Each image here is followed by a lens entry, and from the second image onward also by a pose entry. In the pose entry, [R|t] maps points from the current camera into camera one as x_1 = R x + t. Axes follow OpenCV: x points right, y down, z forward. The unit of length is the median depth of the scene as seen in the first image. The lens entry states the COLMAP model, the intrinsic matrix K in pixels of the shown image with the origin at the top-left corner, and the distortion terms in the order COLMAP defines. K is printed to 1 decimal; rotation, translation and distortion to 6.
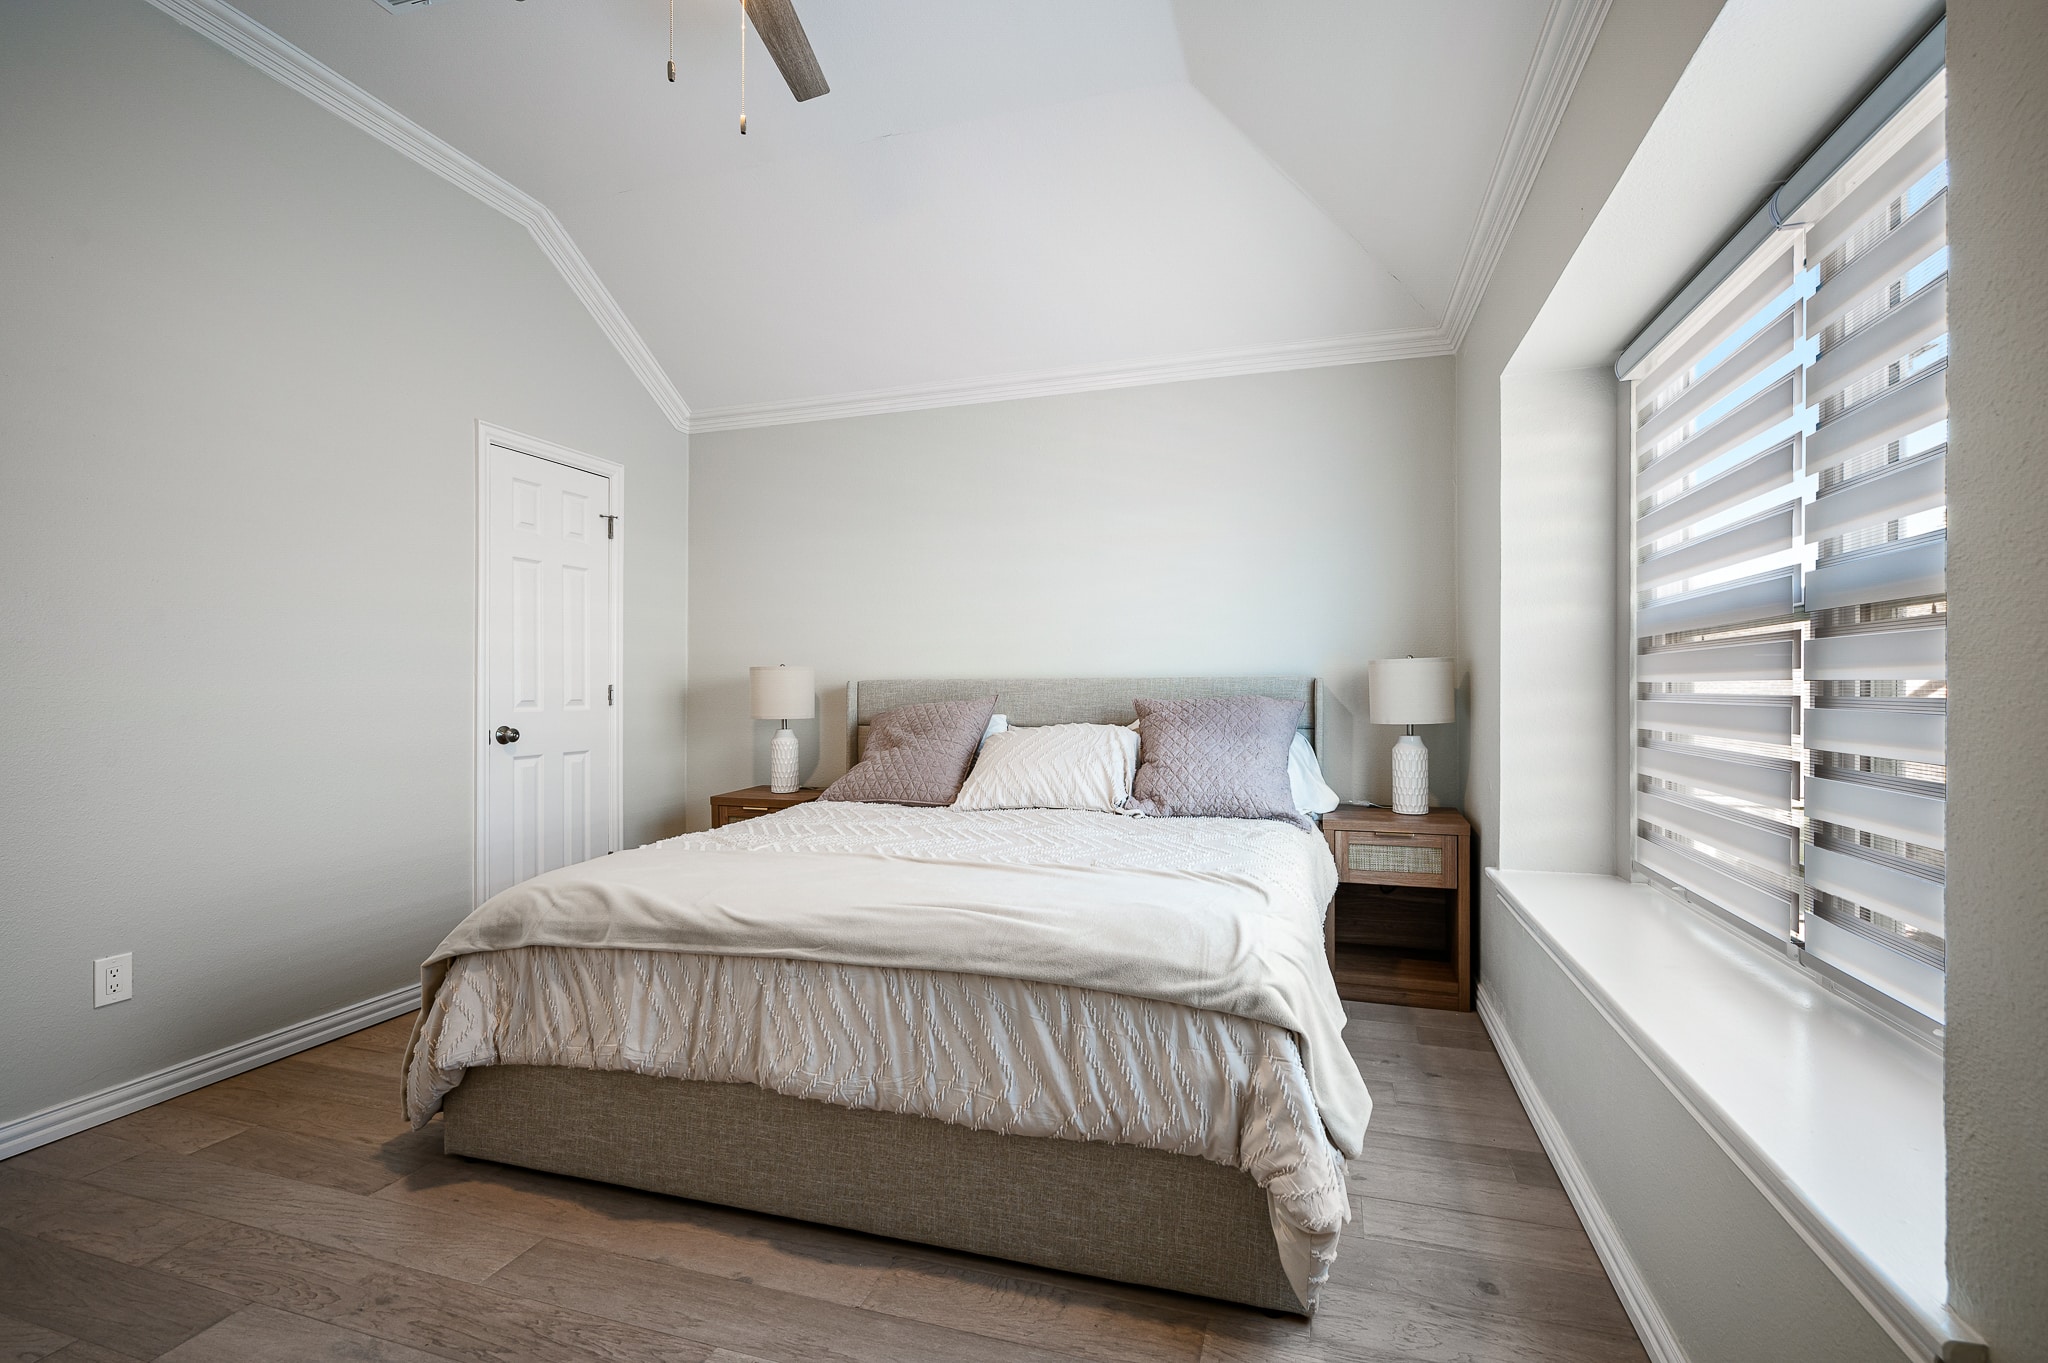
lens RADIAL K [[913.1, 0, 1026.5], [0, 913.1, 691.5], [0, 0, 1]] dist [-0.001415, 0.000466]
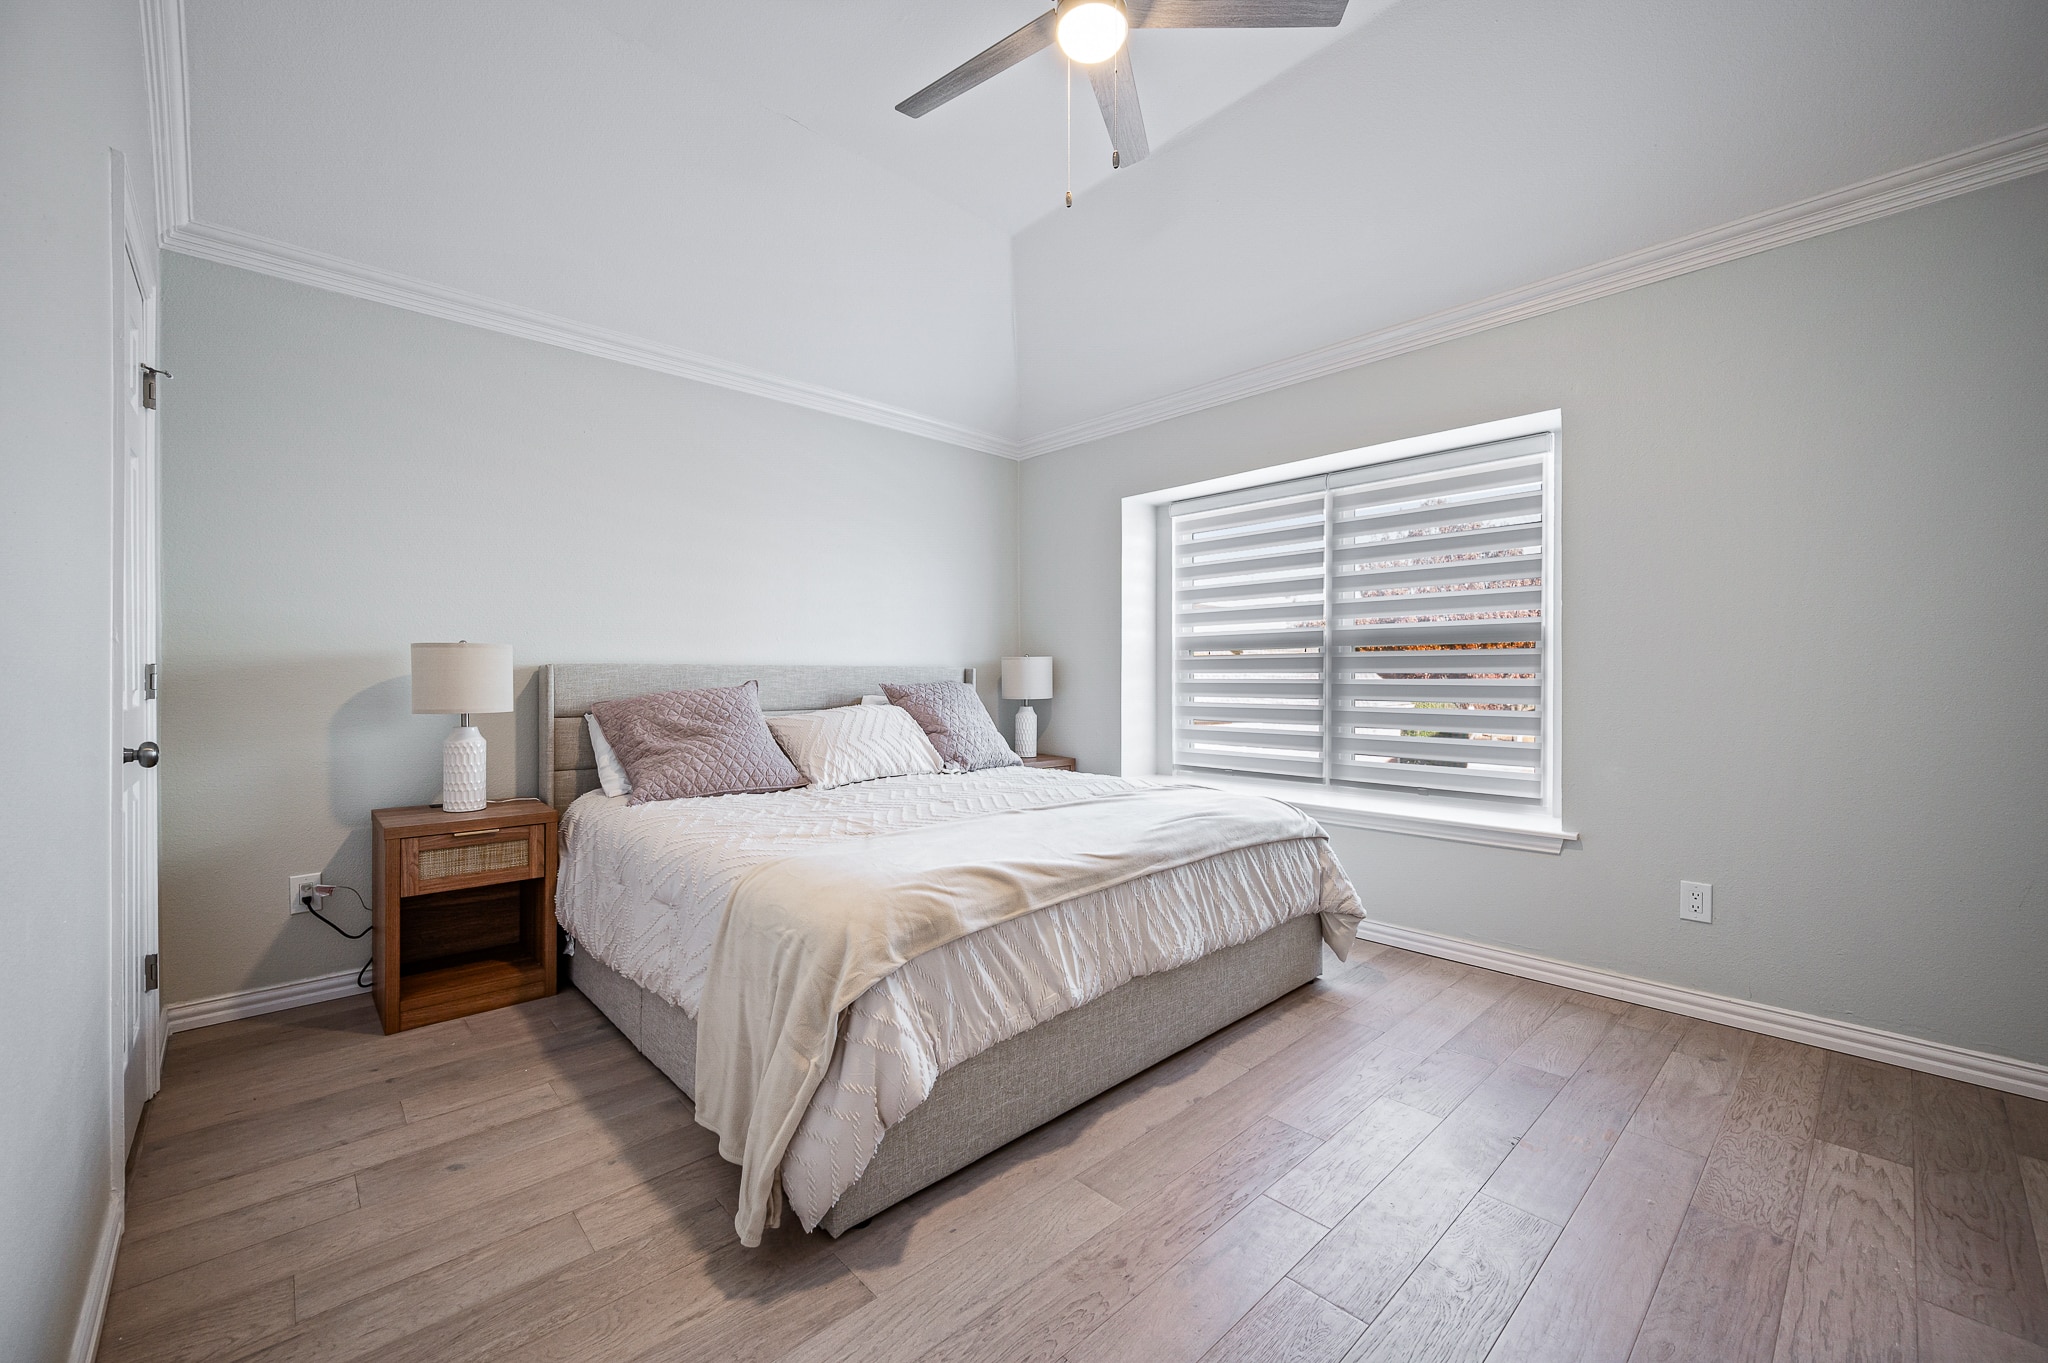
lens RADIAL K [[804.8, 0, 1071.6], [0, 804.8, 674.8], [0, 0, 1]] dist [-0.003032, 0.001148]
pose [[0.465407, 0.006877, 0.885070, -1.247901], [0.000467, 0.999968, -0.008016, 0.008617], [-0.885097, 0.004144, 0.465389, 0.503814]]
